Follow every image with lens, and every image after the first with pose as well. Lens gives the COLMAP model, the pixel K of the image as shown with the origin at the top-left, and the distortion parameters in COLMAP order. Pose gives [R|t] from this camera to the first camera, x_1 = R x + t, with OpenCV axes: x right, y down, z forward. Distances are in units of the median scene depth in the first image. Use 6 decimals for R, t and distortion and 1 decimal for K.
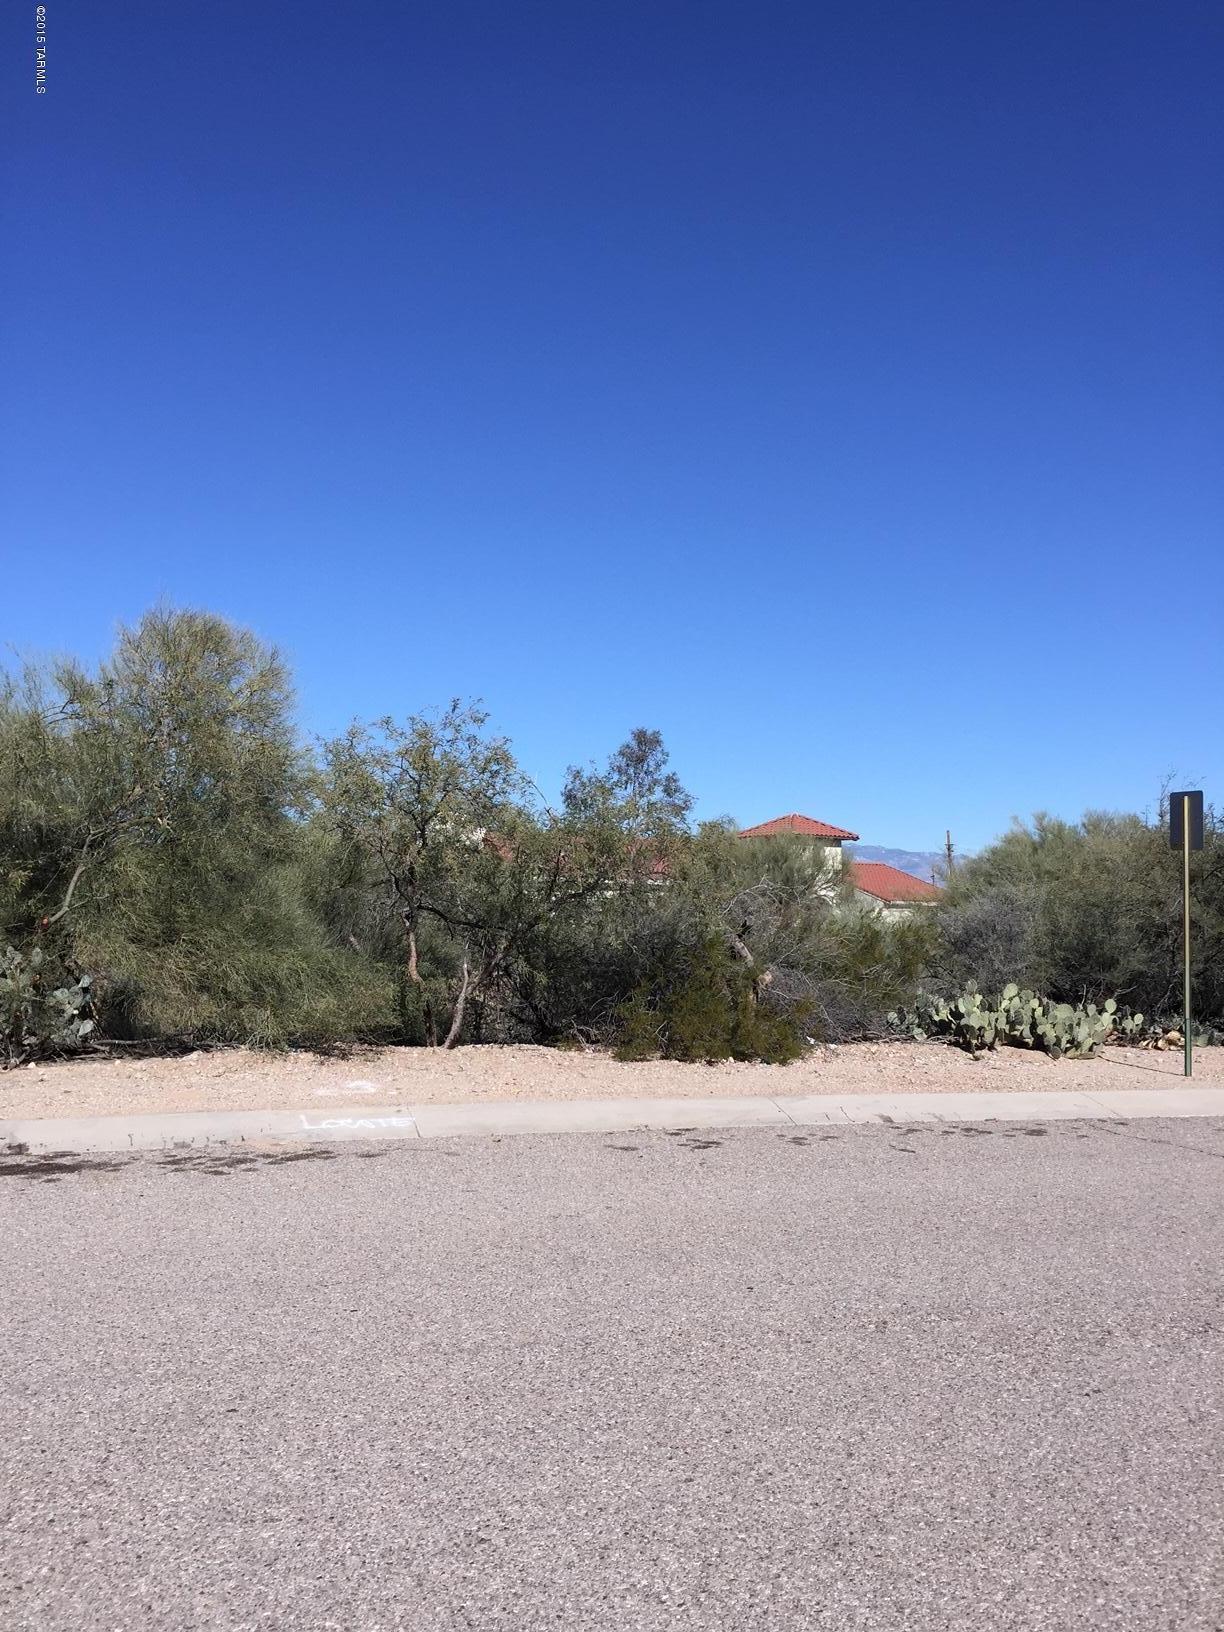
lens RADIAL K [[1374.6, 0, 612.0], [0, 1374.6, 816.0], [0, 0, 1]] dist [0.004933, -0.003482]
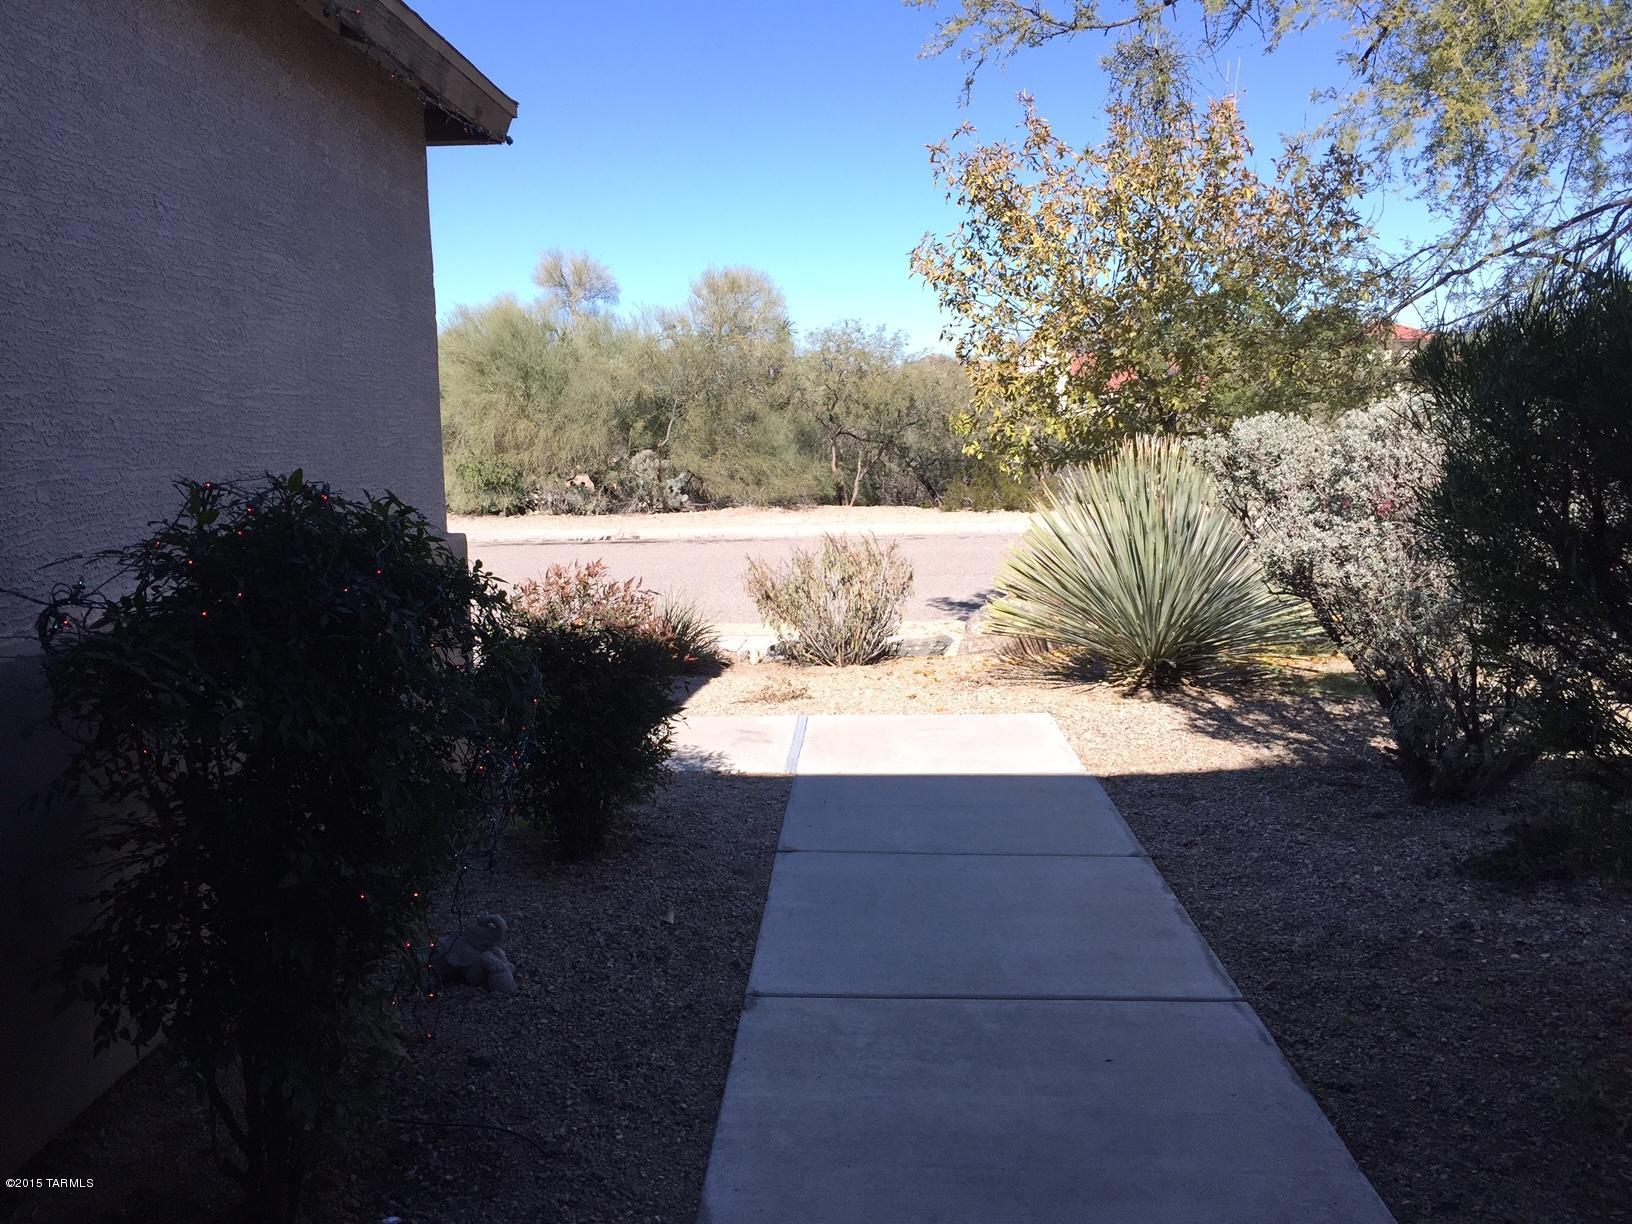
lens RADIAL K [[1374.6, 0, 816.0], [0, 1374.6, 612.0], [0, 0, 1]] dist [0.004933, -0.003482]
pose [[0.941504, 0.014041, -0.336710, 0.483420], [0.057474, 0.977804, 0.201483, -0.076916], [0.332066, -0.209049, 0.919799, -0.823274]]
